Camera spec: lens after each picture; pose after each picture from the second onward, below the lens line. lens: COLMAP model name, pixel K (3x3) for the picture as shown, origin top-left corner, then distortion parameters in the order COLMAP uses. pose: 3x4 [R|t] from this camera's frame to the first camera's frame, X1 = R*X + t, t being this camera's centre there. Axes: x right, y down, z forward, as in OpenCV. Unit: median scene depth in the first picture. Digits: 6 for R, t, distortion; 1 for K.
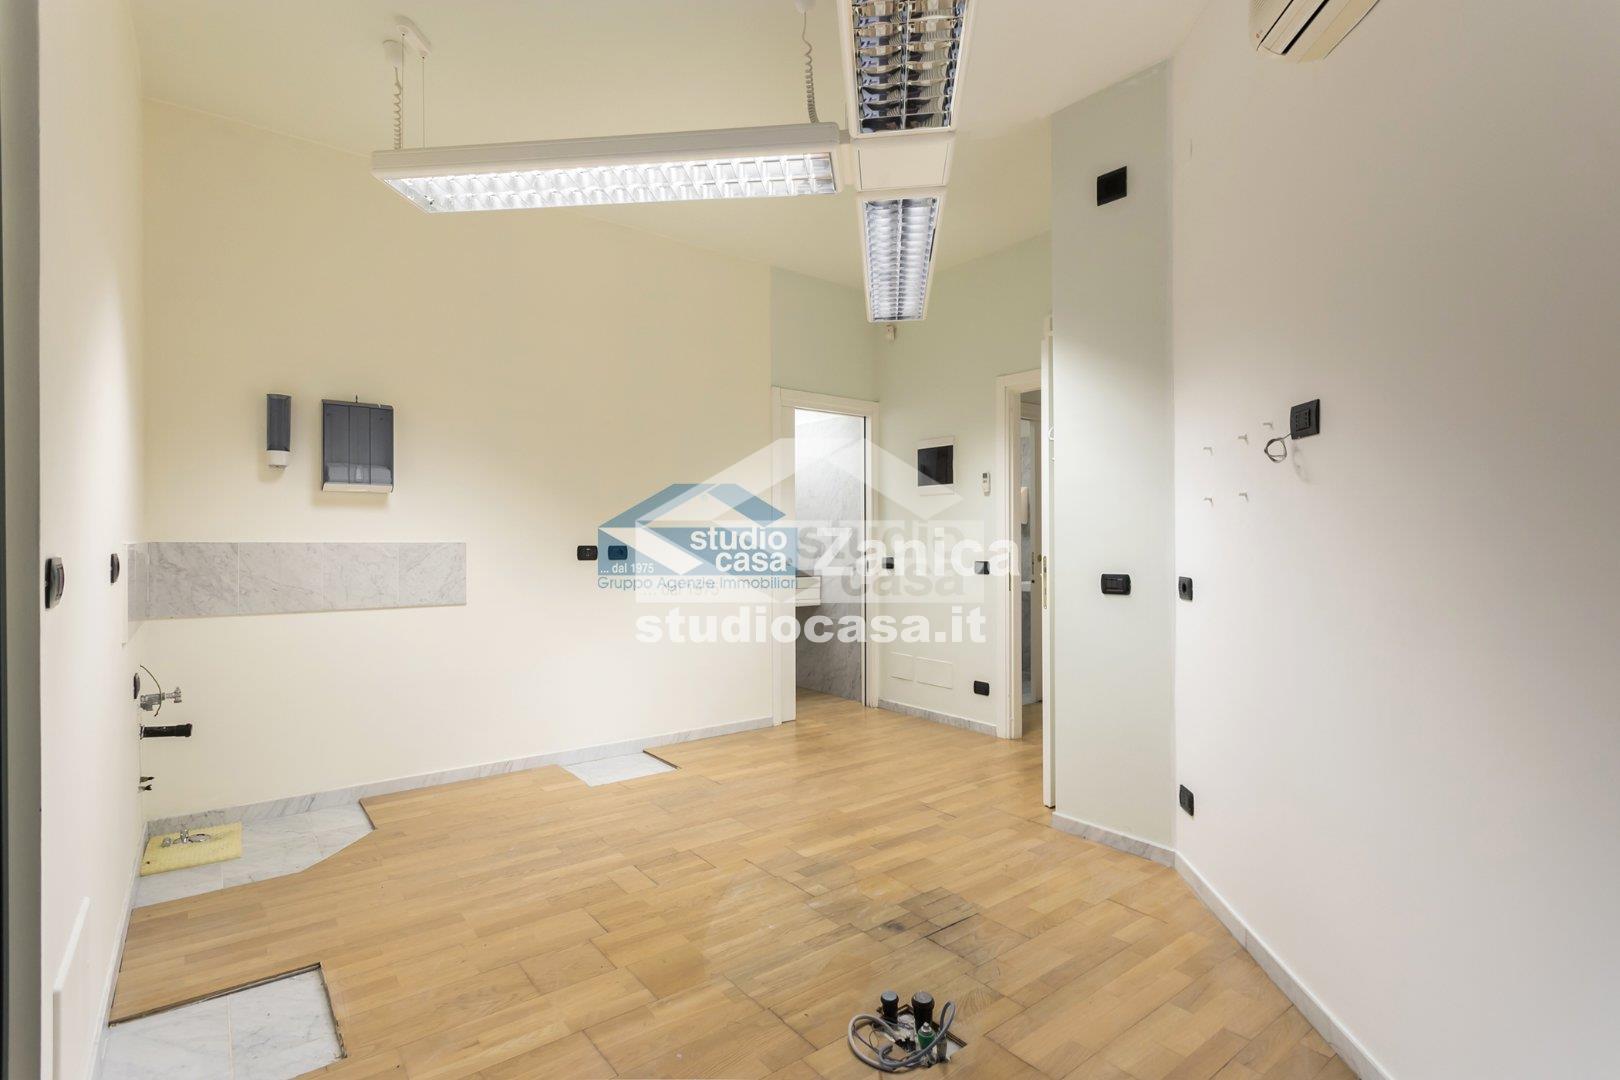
lens RADIAL K [[780.5, 0, 808.0], [0, 780.5, 538.1], [0, 0, 1]] dist [-0.001263, 0.000429]
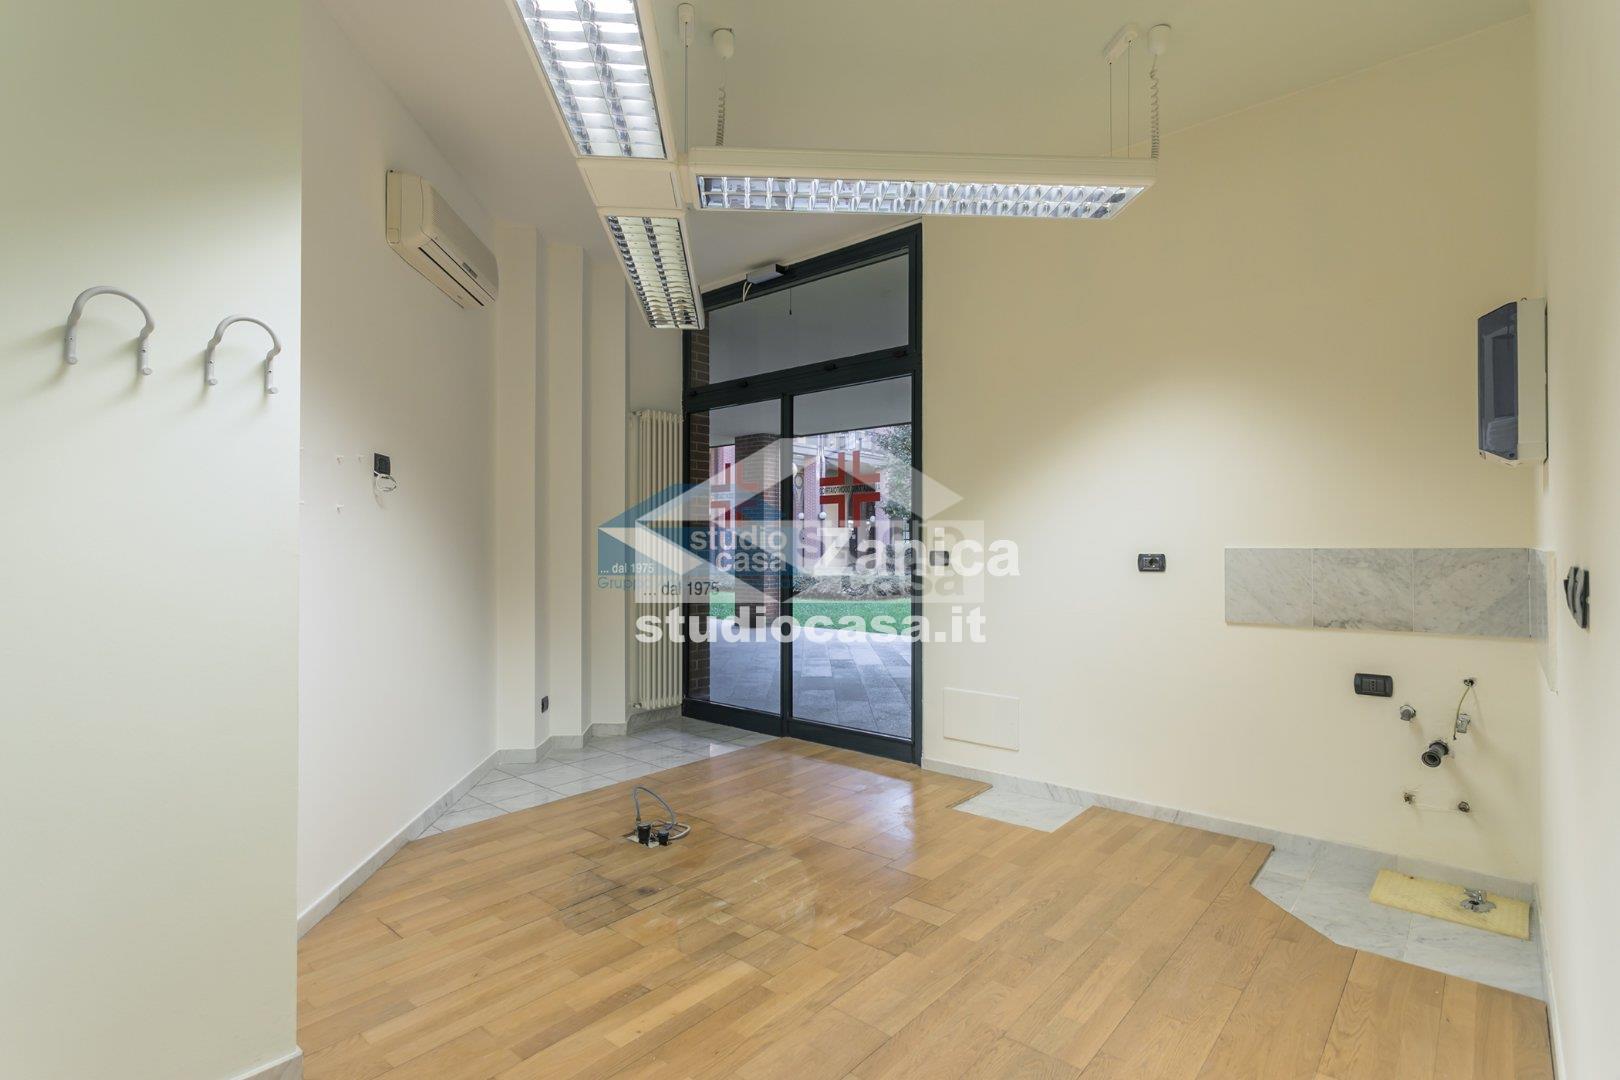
lens RADIAL K [[780.5, 0, 805.0], [0, 780.5, 541.5], [0, 0, 1]] dist [-0.001263, 0.000429]
pose [[-0.983160, -0.004165, -0.182698, 0.086804], [-0.002531, 0.999955, -0.009177, 0.003380], [0.182728, -0.008560, -0.983126, 1.990579]]
